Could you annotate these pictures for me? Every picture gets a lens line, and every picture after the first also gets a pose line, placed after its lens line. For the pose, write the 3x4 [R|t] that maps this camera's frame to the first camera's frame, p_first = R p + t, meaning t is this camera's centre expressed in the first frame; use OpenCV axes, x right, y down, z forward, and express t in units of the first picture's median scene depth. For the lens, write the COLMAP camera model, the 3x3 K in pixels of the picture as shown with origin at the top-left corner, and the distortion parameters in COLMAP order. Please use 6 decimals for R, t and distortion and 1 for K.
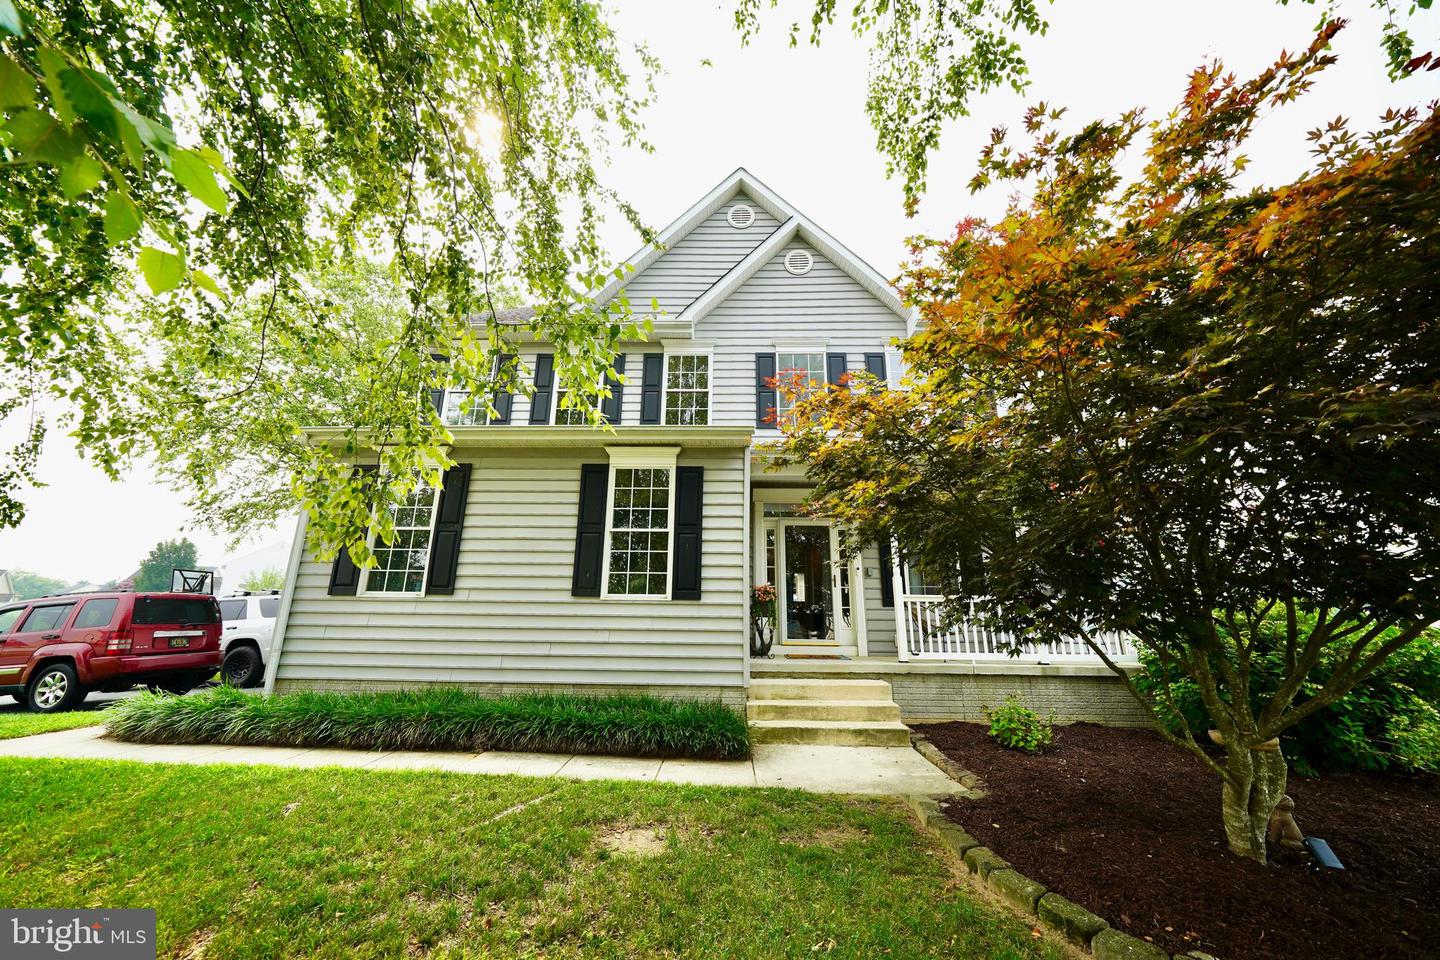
lens RADIAL K [[498.5, 0, 717.0], [0, 498.5, 493.0], [0, 0, 1]] dist [-0.001063, -0.000226]
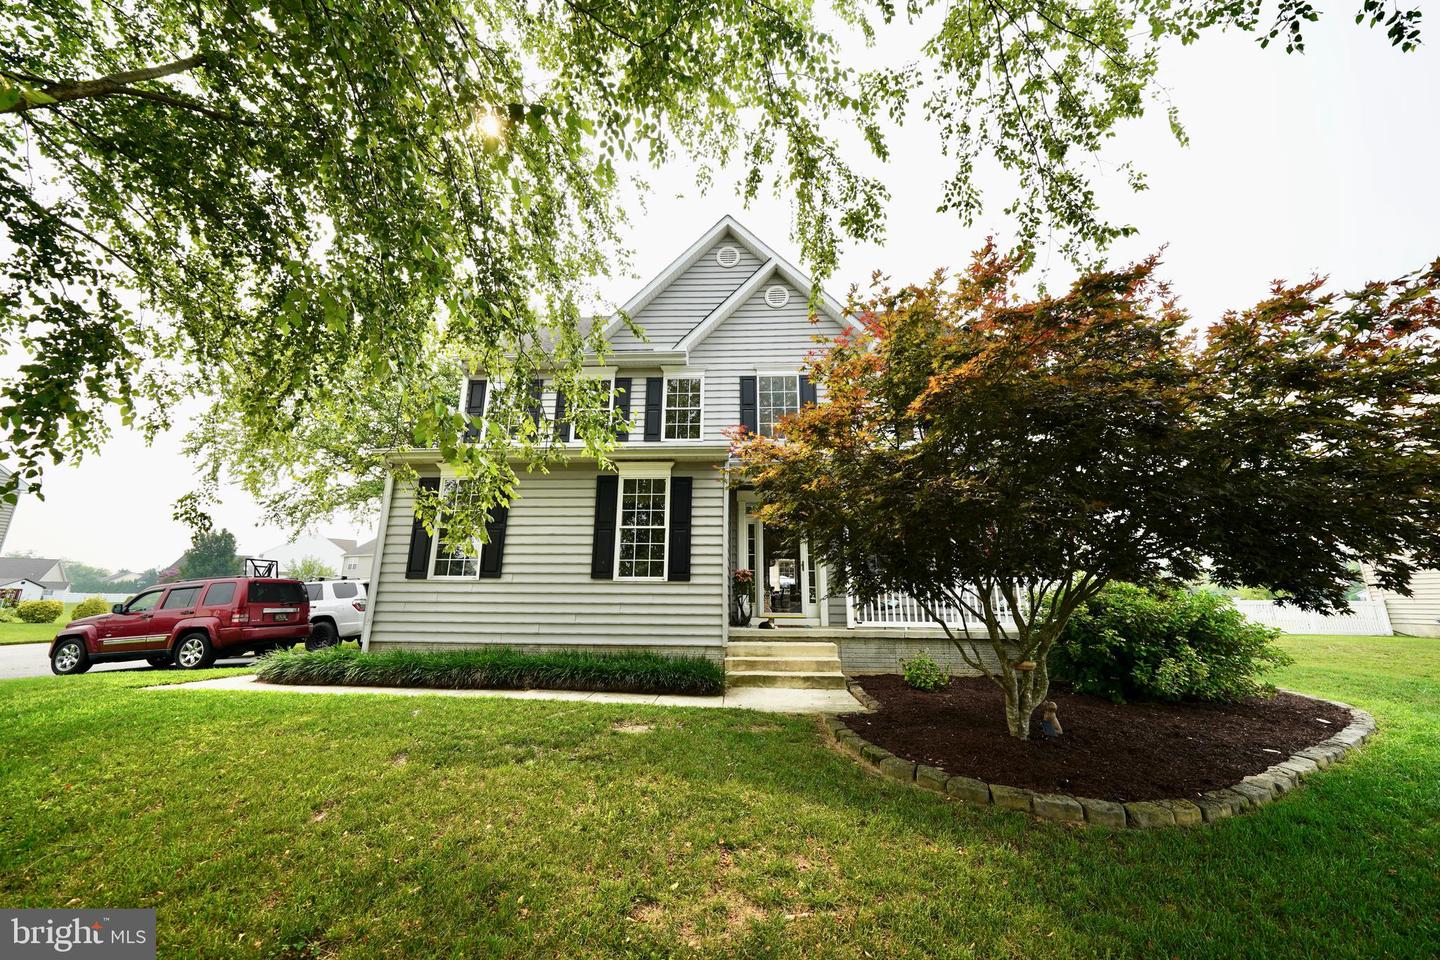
lens RADIAL K [[498.5, 0, 718.6], [0, 498.5, 492.7], [0, 0, 1]] dist [-0.001063, -0.000226]
pose [[0.999664, -0.008723, -0.024425, 0.072370], [0.009400, 0.999571, 0.027725, -0.048228], [0.024172, -0.027945, 0.999317, -0.276316]]
